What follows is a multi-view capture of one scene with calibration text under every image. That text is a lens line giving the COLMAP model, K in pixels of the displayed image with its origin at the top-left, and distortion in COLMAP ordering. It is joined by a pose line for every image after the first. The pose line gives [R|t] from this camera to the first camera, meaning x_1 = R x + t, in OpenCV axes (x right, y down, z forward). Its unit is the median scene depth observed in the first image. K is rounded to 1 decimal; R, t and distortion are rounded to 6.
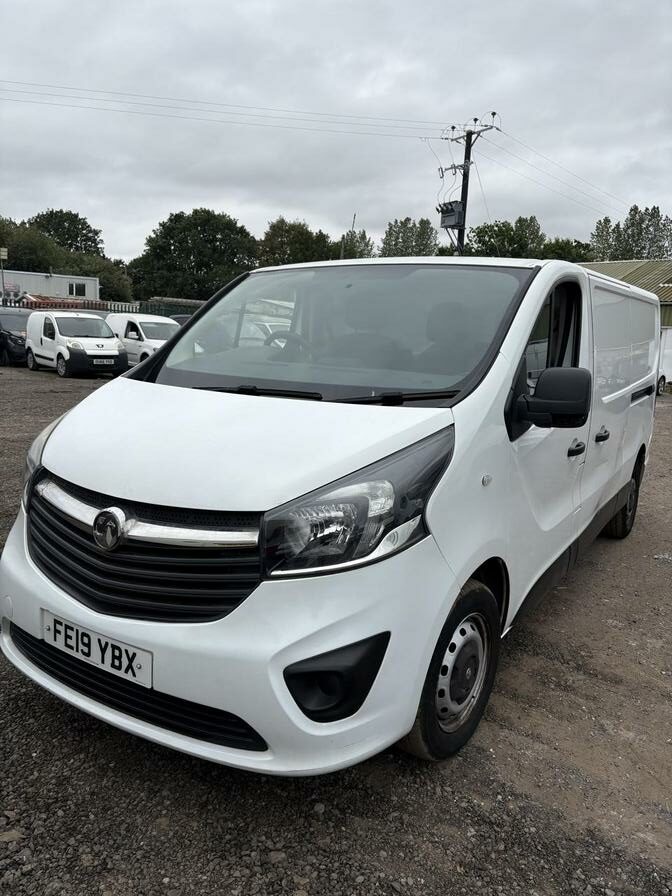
lens RADIAL K [[722.0, 0, 336.0], [0, 722.0, 448.0], [0, 0, 1]] dist [0.011695, 0.004172]
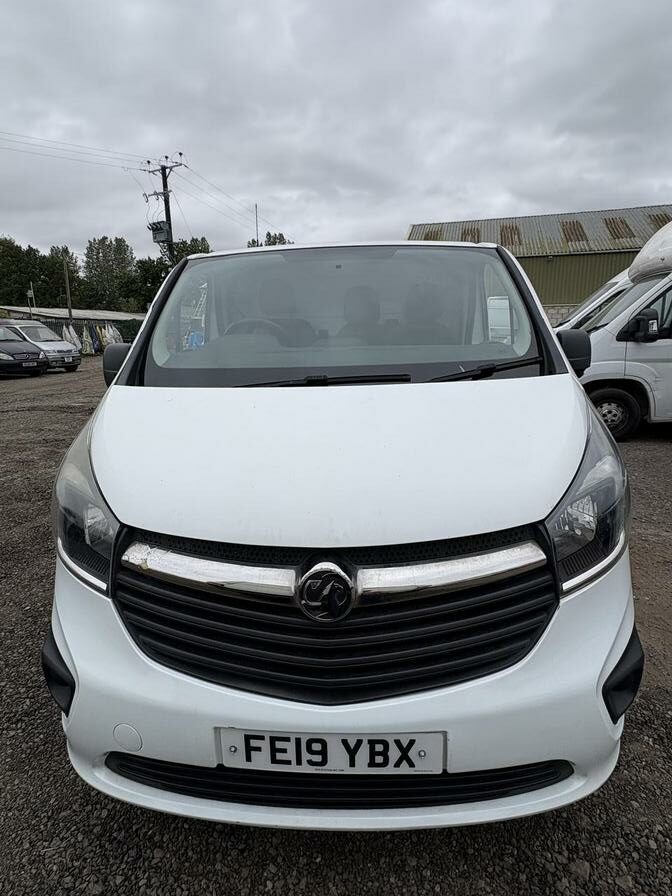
lens RADIAL K [[489.7, 0, 336.1], [0, 489.7, 444.0], [0, 0, 1]] dist [-0.002953, 0.000758]
pose [[0.855410, -0.180473, 0.485493, -0.430810], [0.139365, 0.982962, 0.119845, -0.075765], [-0.498850, -0.034856, 0.865987, 0.482975]]
